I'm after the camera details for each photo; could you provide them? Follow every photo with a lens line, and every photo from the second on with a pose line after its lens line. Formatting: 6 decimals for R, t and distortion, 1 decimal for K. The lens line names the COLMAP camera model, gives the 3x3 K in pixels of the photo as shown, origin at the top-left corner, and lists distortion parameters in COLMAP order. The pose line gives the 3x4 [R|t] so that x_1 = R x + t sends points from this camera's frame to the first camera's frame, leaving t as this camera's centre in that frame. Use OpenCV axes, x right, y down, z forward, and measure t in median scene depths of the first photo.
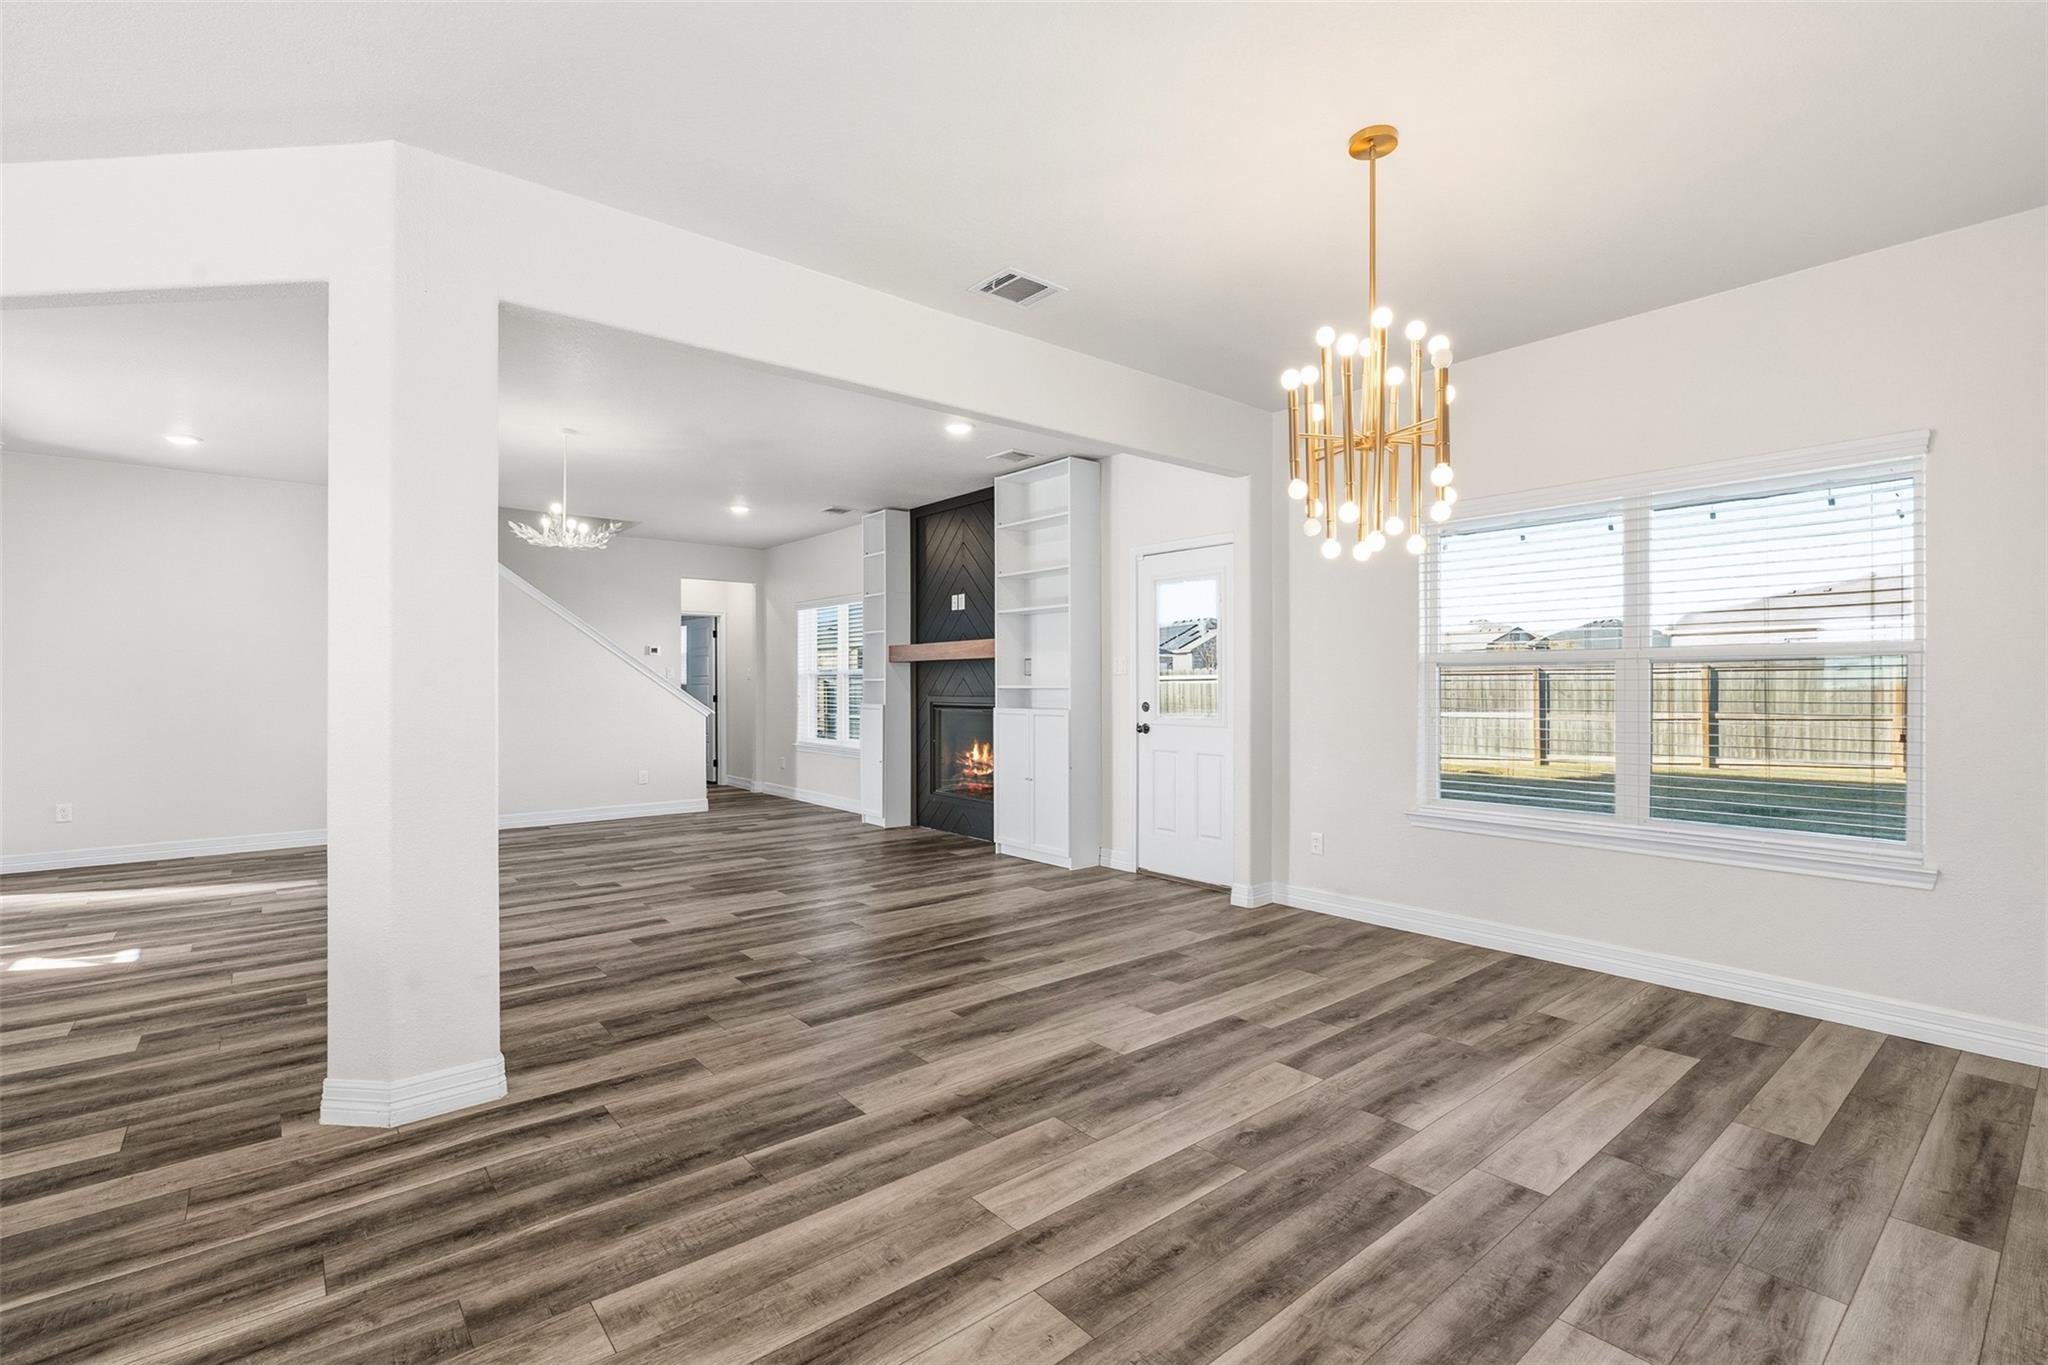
lens RADIAL K [[920.1, 0, 1016.6], [0, 920.1, 685.1], [0, 0, 1]] dist [-0.006515, 0.003987]
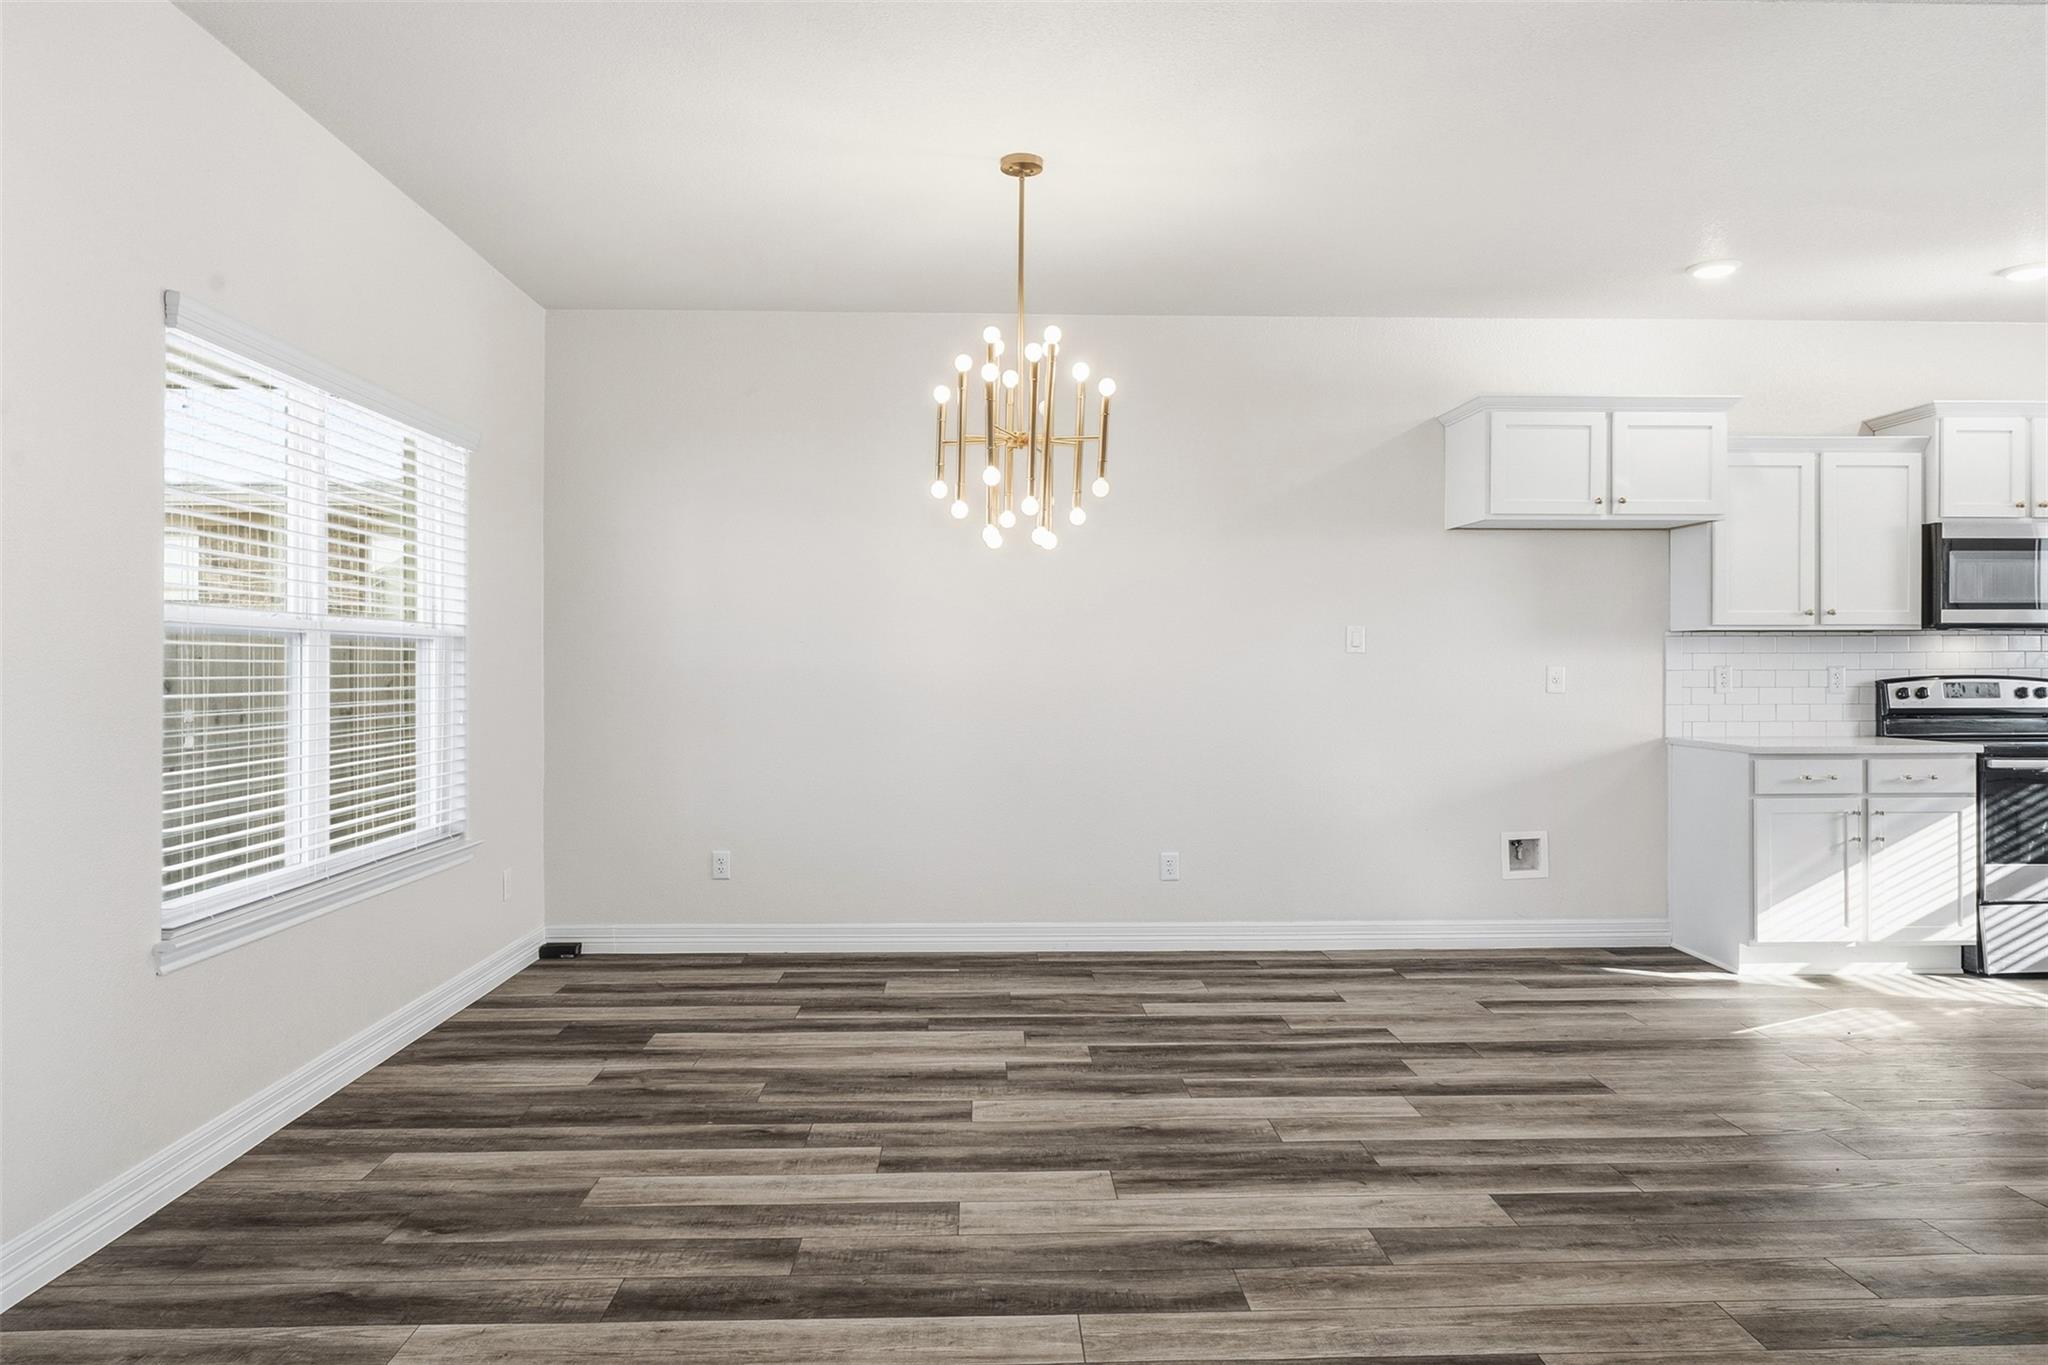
lens RADIAL K [[1339.2, 0, 1034.4], [0, 1339.2, 670.3], [0, 0, 1]] dist [0.000201, 0.004815]
pose [[-0.799261, 0.000072, 0.600985, -0.435437], [0.002389, 0.999992, 0.003057, -0.001137], [-0.600980, 0.003879, -0.799255, 1.716672]]
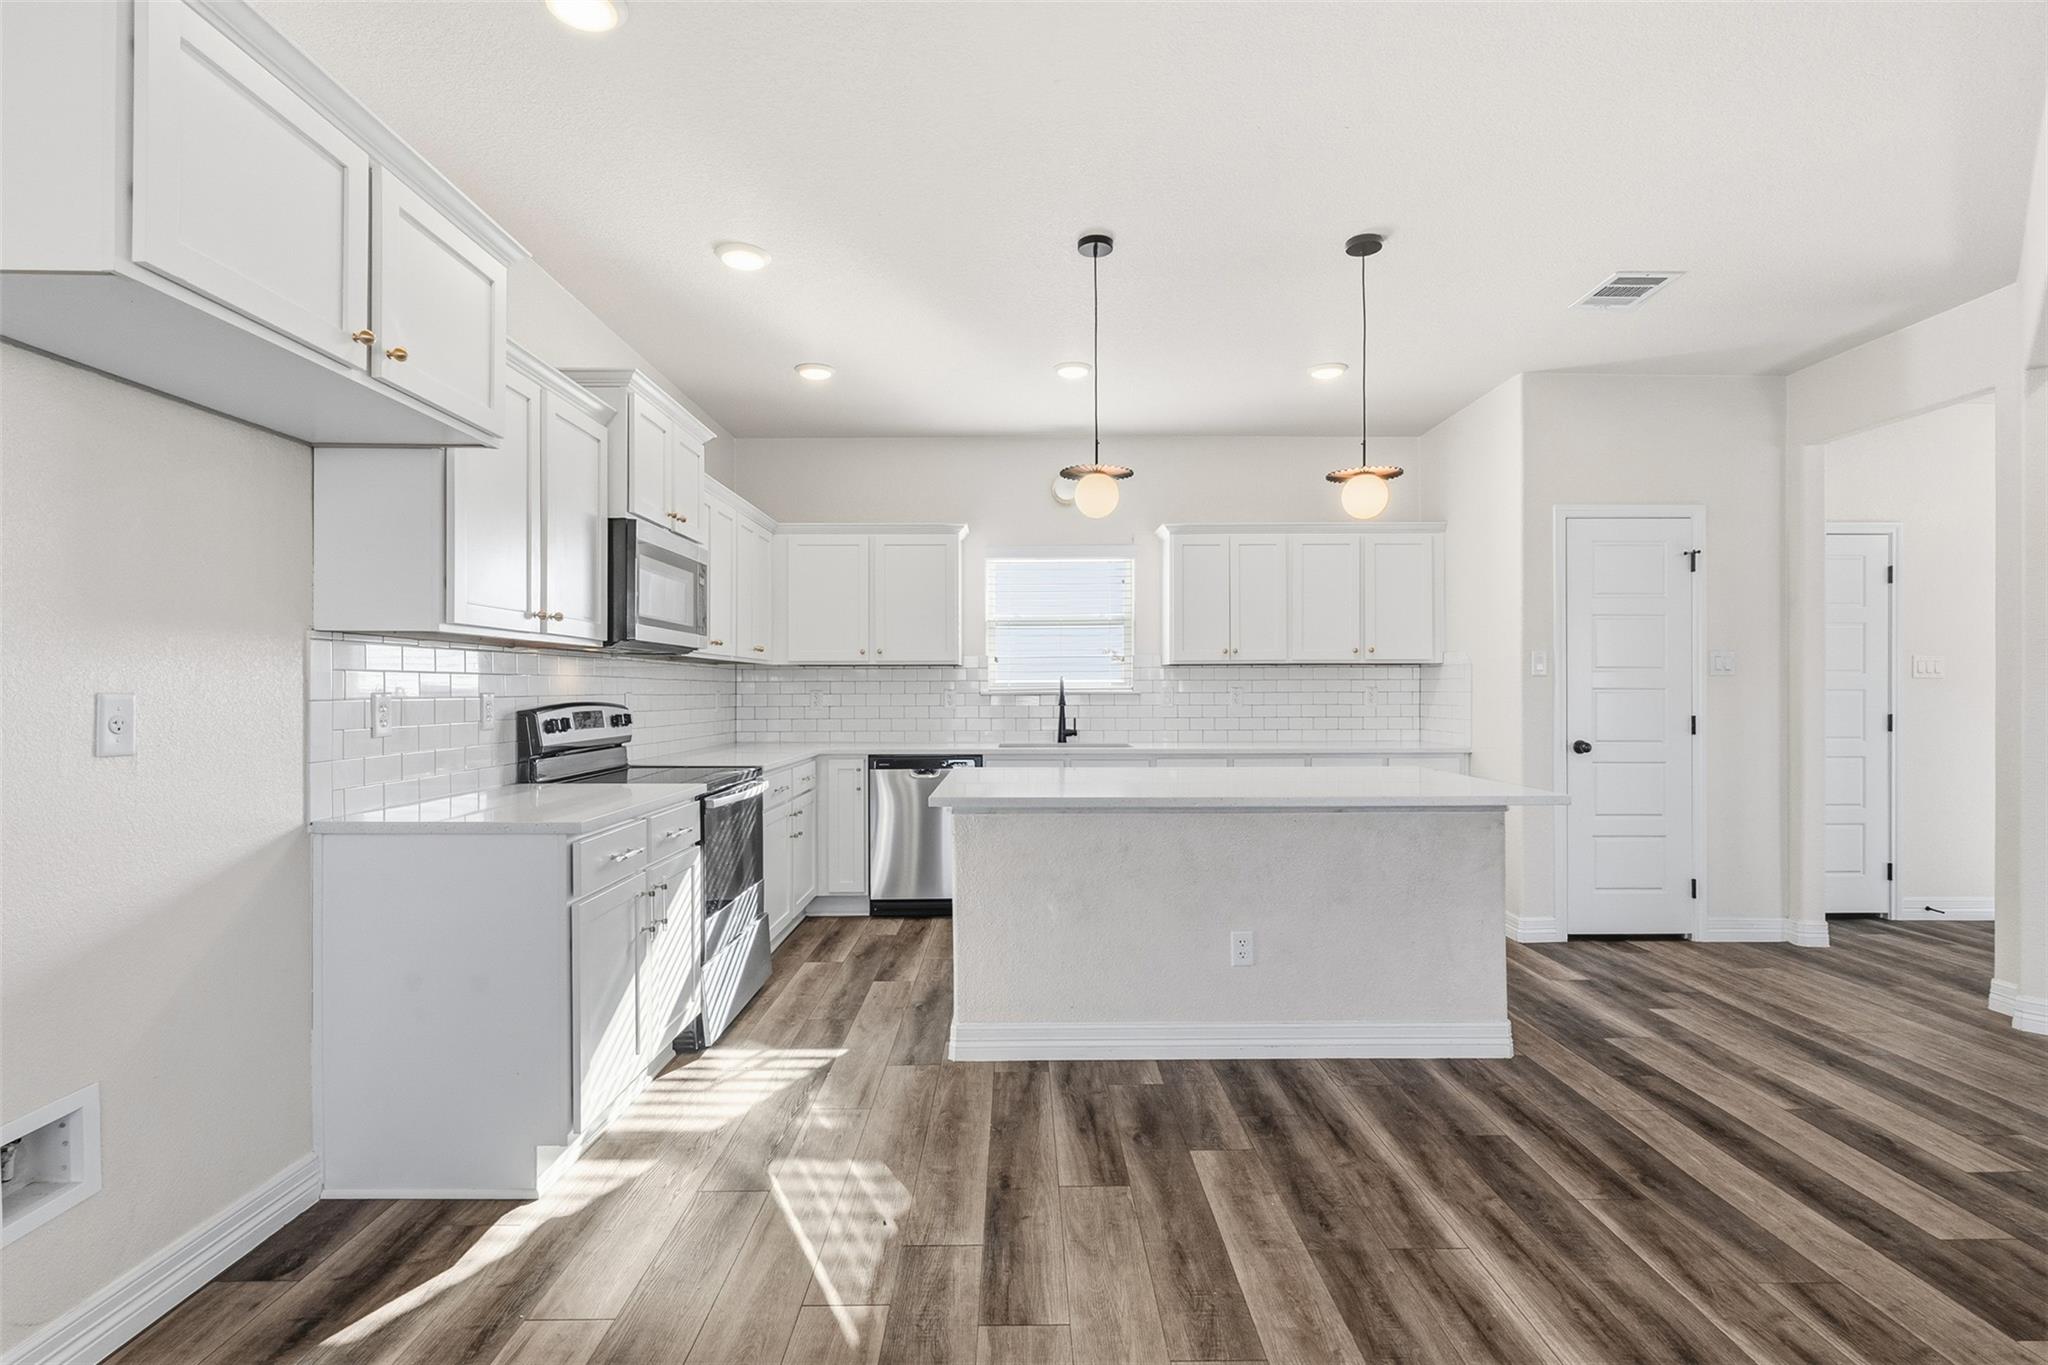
lens RADIAL K [[920.1, 0, 1047.3], [0, 920.1, 699.5], [0, 0, 1]] dist [-0.006515, 0.003987]
pose [[-0.625502, 0.009601, -0.780163, 0.140793], [0.002062, 0.999941, 0.010652, -0.000012], [0.780220, 0.005055, -0.625485, 0.640943]]
